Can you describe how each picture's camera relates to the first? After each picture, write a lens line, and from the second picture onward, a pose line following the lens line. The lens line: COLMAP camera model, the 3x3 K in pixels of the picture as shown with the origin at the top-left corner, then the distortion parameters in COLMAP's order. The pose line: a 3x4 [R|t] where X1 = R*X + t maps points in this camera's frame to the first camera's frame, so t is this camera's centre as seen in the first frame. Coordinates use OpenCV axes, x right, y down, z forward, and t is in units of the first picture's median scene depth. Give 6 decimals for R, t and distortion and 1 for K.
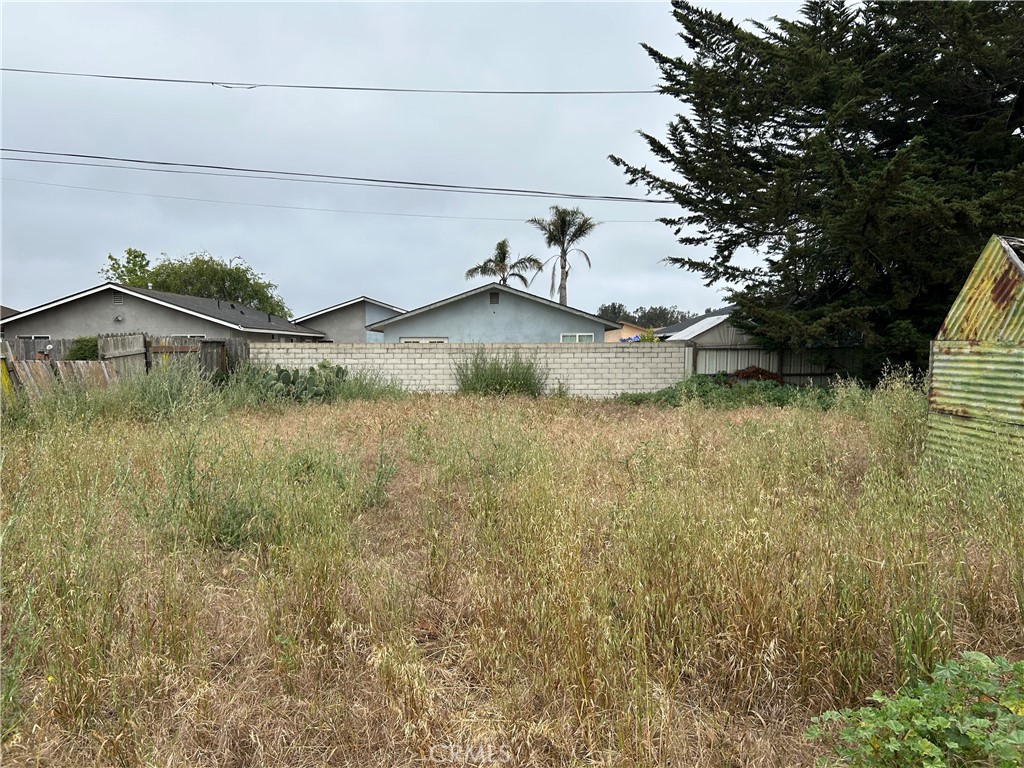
lens RADIAL K [[763.4, 0, 506.8], [0, 763.4, 392.1], [0, 0, 1]] dist [0.051046, -0.056112]
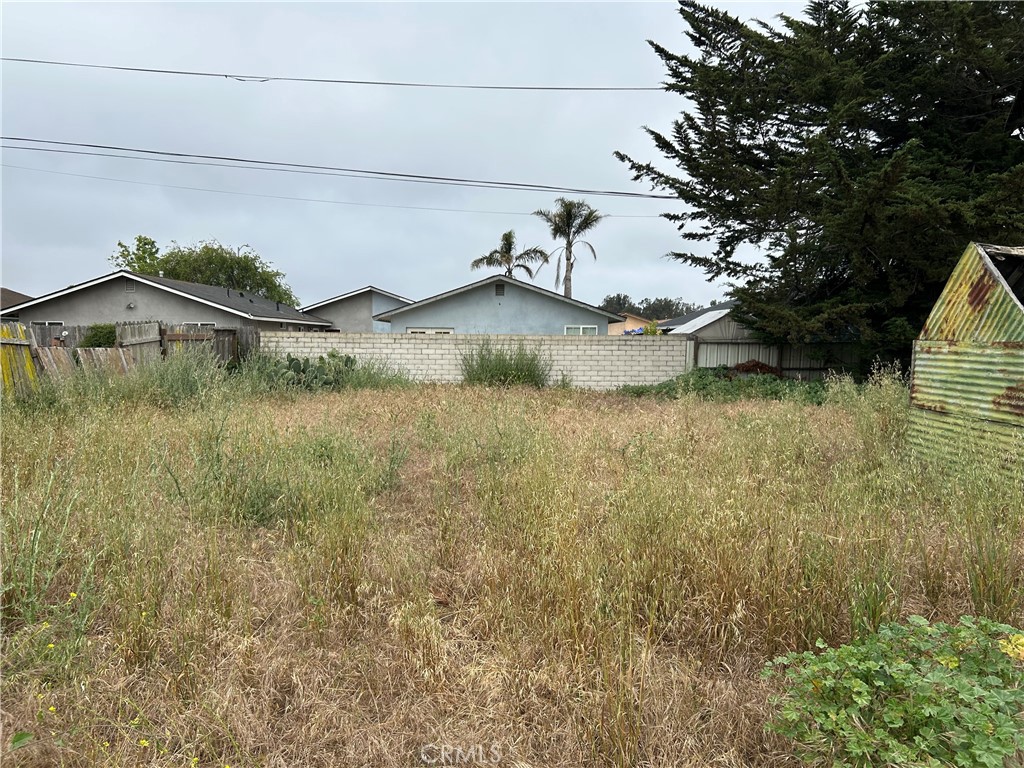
lens RADIAL K [[763.4, 0, 506.6], [0, 763.4, 388.7], [0, 0, 1]] dist [0.051046, -0.056112]
pose [[0.999916, 0.011858, -0.005185, -0.000776], [-0.011813, 0.999892, 0.008772, -0.000952], [0.005289, -0.008710, 0.999948, -0.022185]]
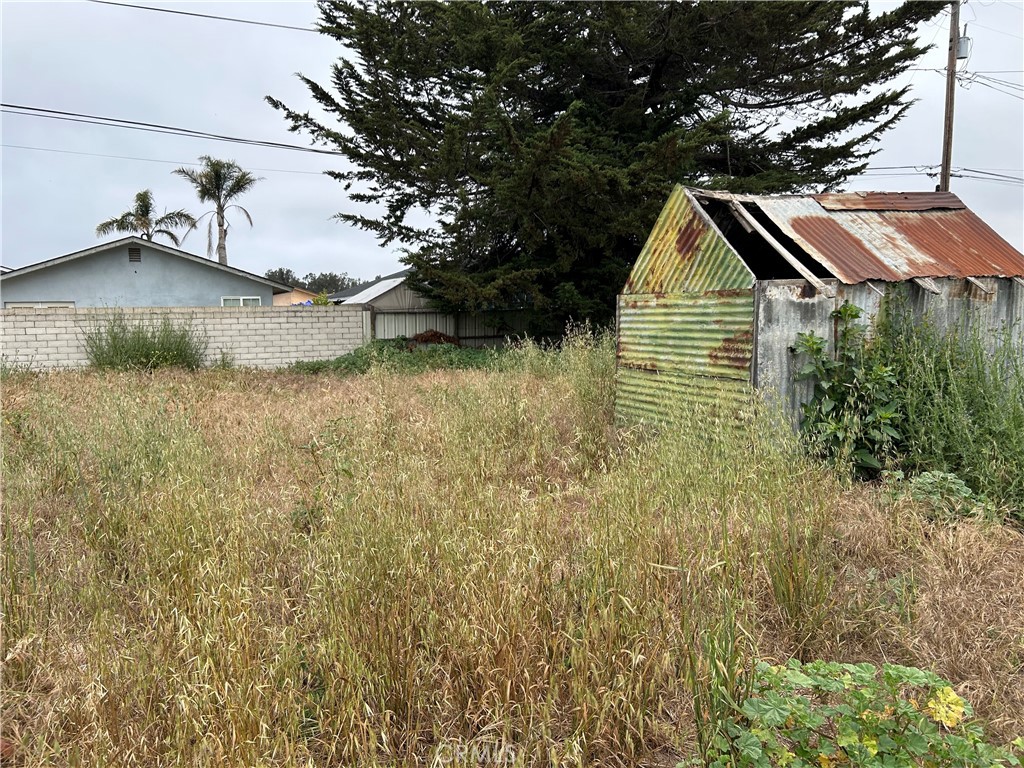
lens RADIAL K [[763.4, 0, 512.2], [0, 763.4, 396.8], [0, 0, 1]] dist [0.051046, -0.056112]
pose [[0.910298, -0.056377, 0.410098, 0.007451], [0.036605, 0.997764, 0.055912, 0.001394], [-0.412333, -0.035885, 0.910326, 0.059113]]
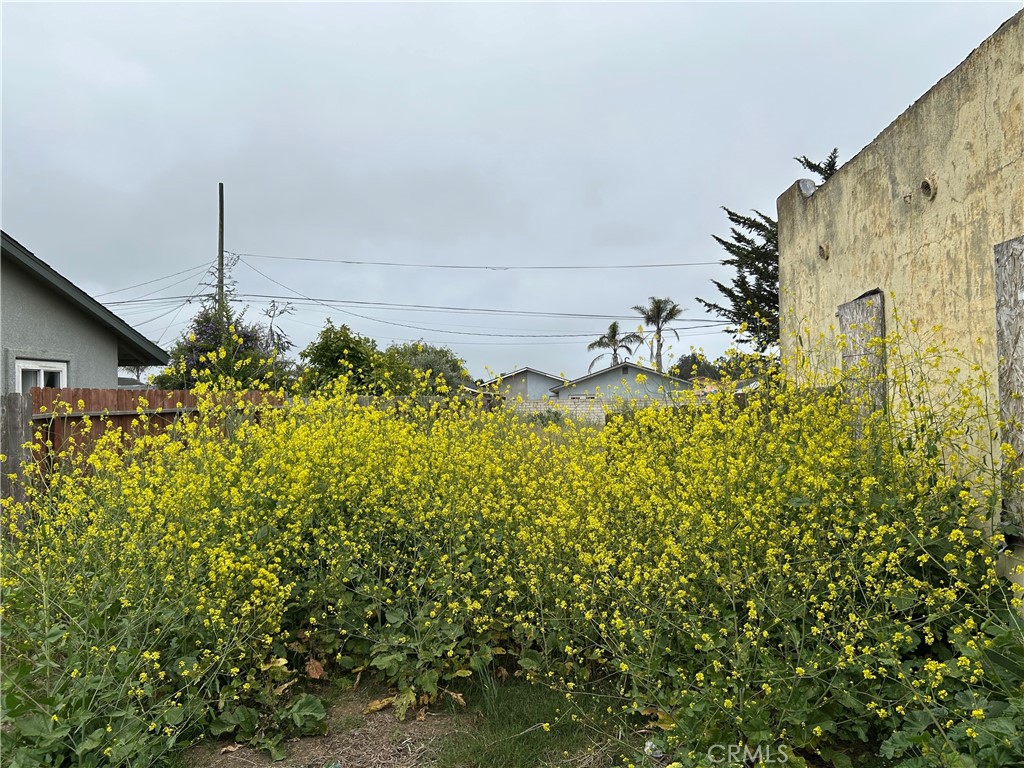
lens RADIAL K [[763.4, 0, 507.3], [0, 763.4, 392.5], [0, 0, 1]] dist [0.051046, -0.056112]
pose [[0.994838, -0.014634, -0.100414, -0.149350], [0.007953, 0.997747, -0.066619, 0.046166], [0.101163, 0.065477, 0.992713, -0.953340]]
